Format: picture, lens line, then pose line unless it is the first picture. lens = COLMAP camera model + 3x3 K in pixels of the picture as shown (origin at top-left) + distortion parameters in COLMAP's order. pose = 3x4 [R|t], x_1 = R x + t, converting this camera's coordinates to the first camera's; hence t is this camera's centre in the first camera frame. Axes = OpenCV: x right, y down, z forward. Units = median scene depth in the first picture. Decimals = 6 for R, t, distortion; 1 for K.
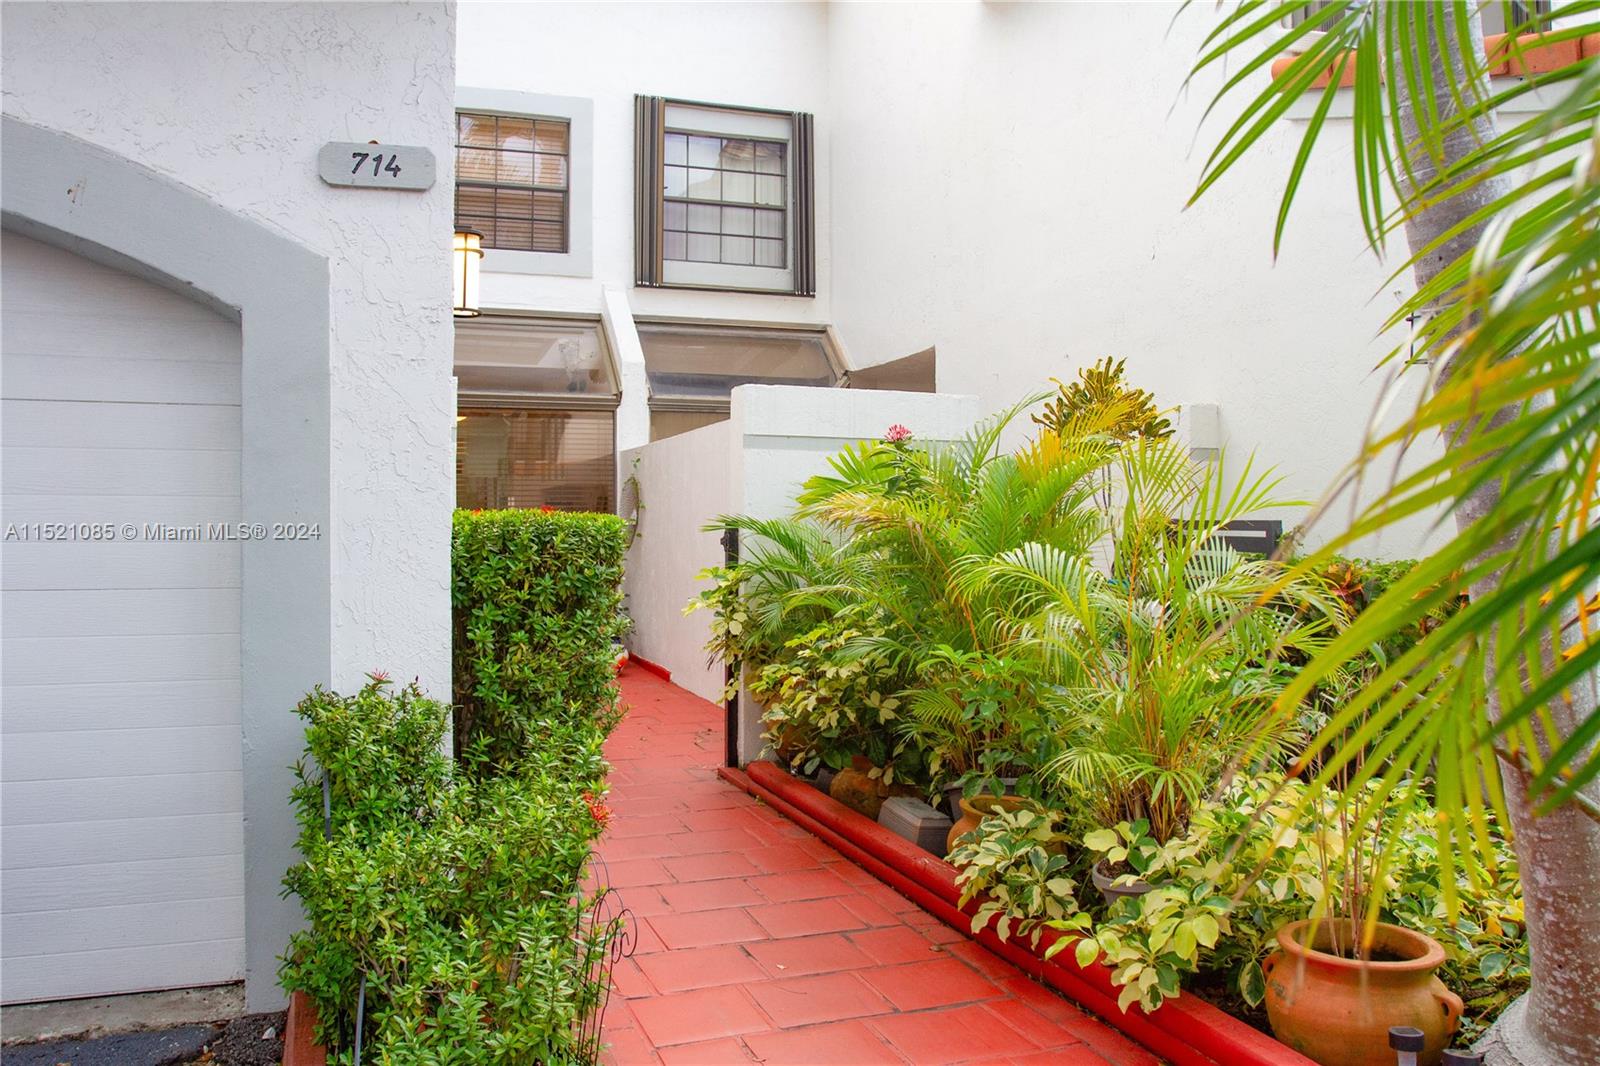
lens RADIAL K [[1269.0, 0, 763.0], [0, 1269.0, 531.6], [0, 0, 1]] dist [-0.091904, 0.057417]
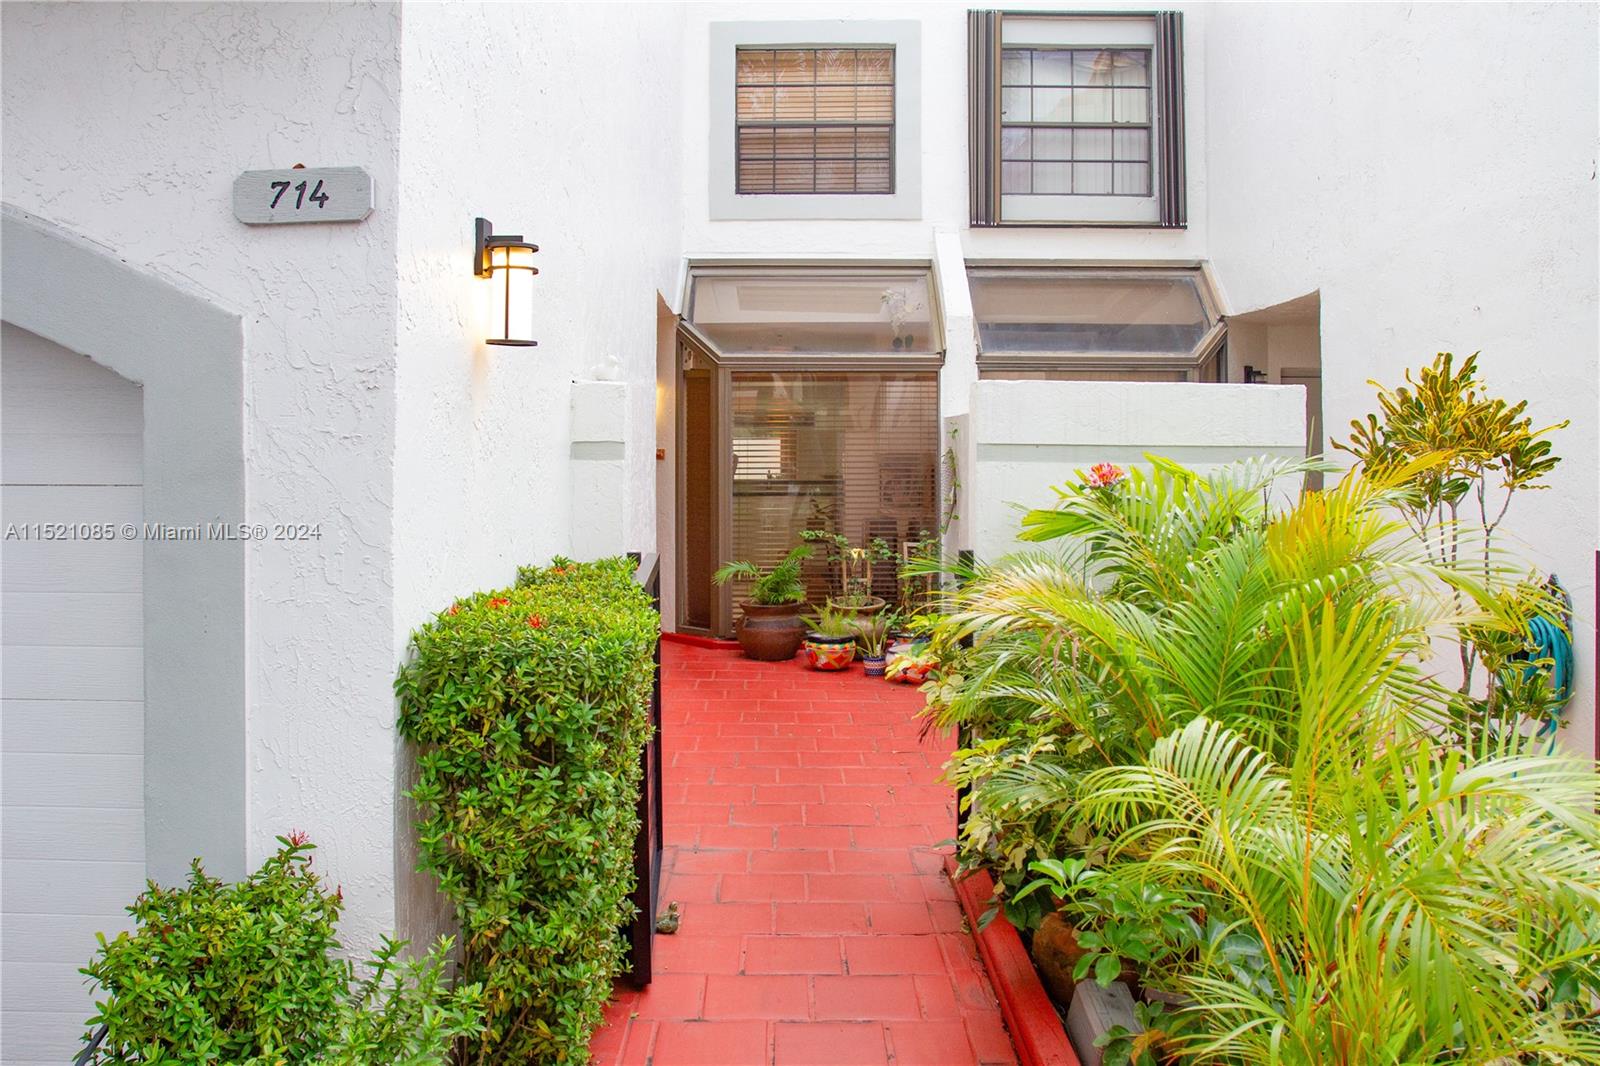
lens RADIAL K [[1317.2, 0, 738.2], [0, 1317.2, 449.4], [0, 0, 1]] dist [-0.113885, 0.070361]
pose [[0.937648, 0.002971, -0.347575, 0.065897], [-0.004322, 0.999986, -0.003112, -0.035451], [0.347560, 0.004421, 0.937647, 0.088363]]
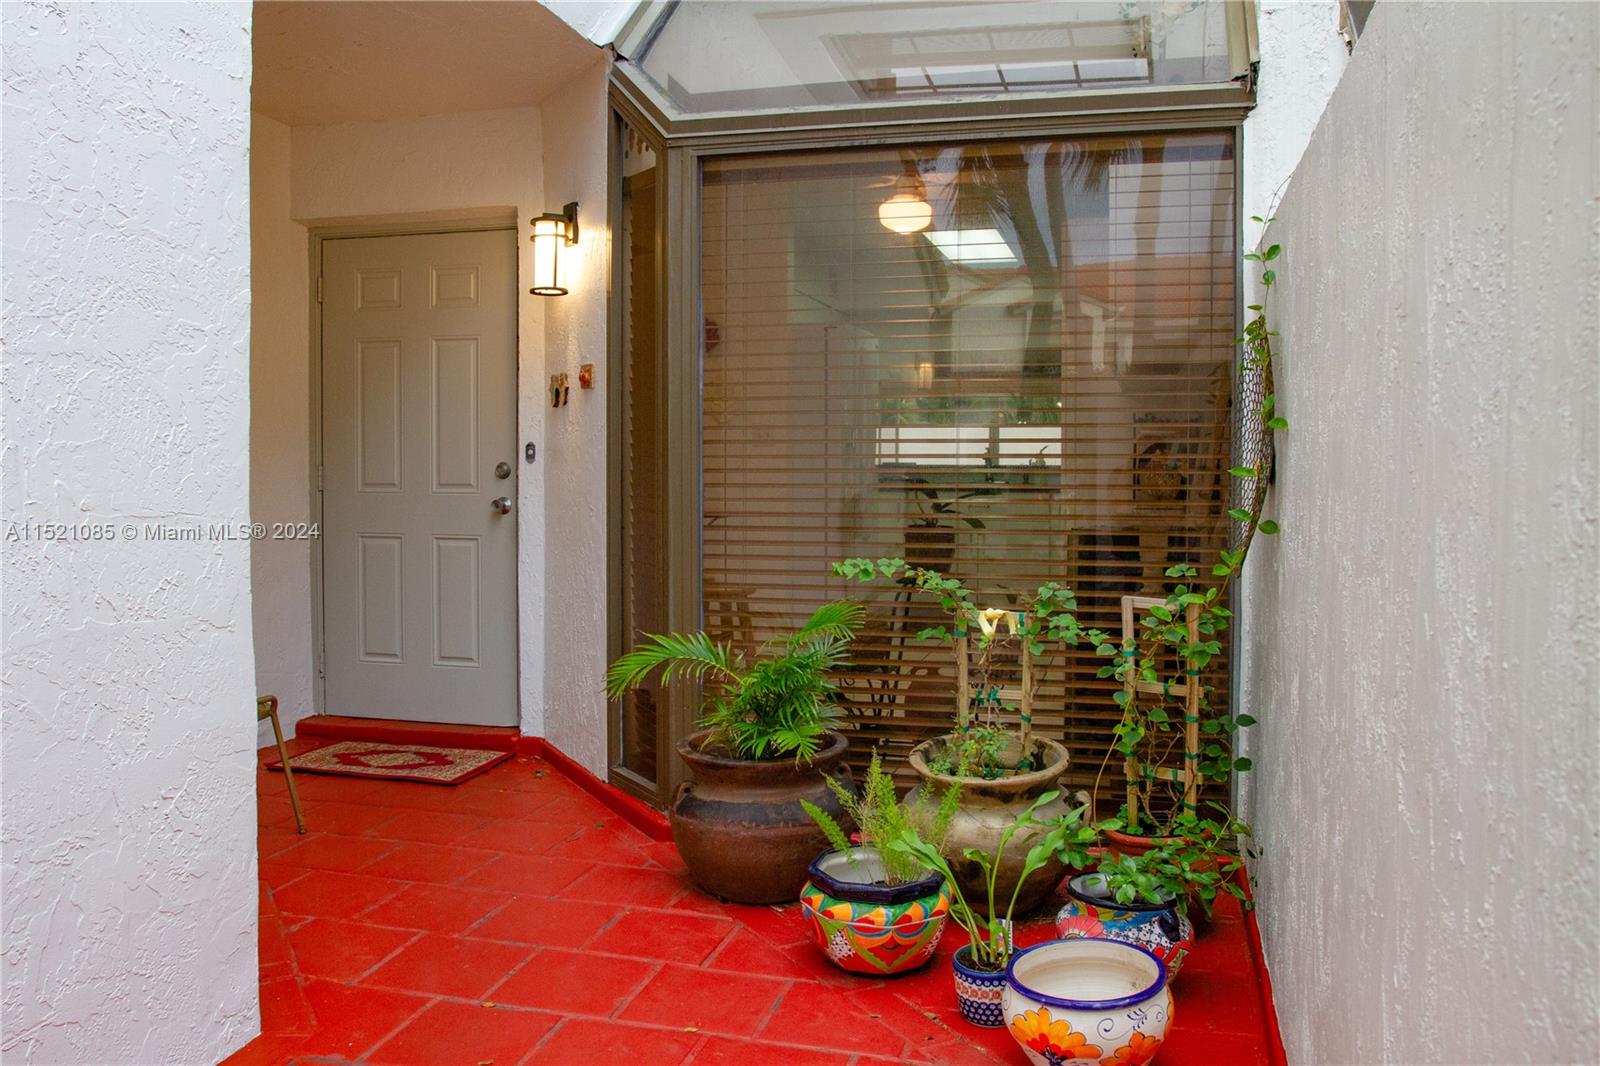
lens RADIAL K [[1269.0, 0, 763.0], [0, 1269.0, 531.6], [0, 0, 1]] dist [-0.091904, 0.057417]
pose [[0.820825, 0.034298, -0.570149, -0.030208], [-0.005845, 0.998648, 0.051660, -0.008499], [0.571149, -0.039071, 0.819916, 0.625907]]
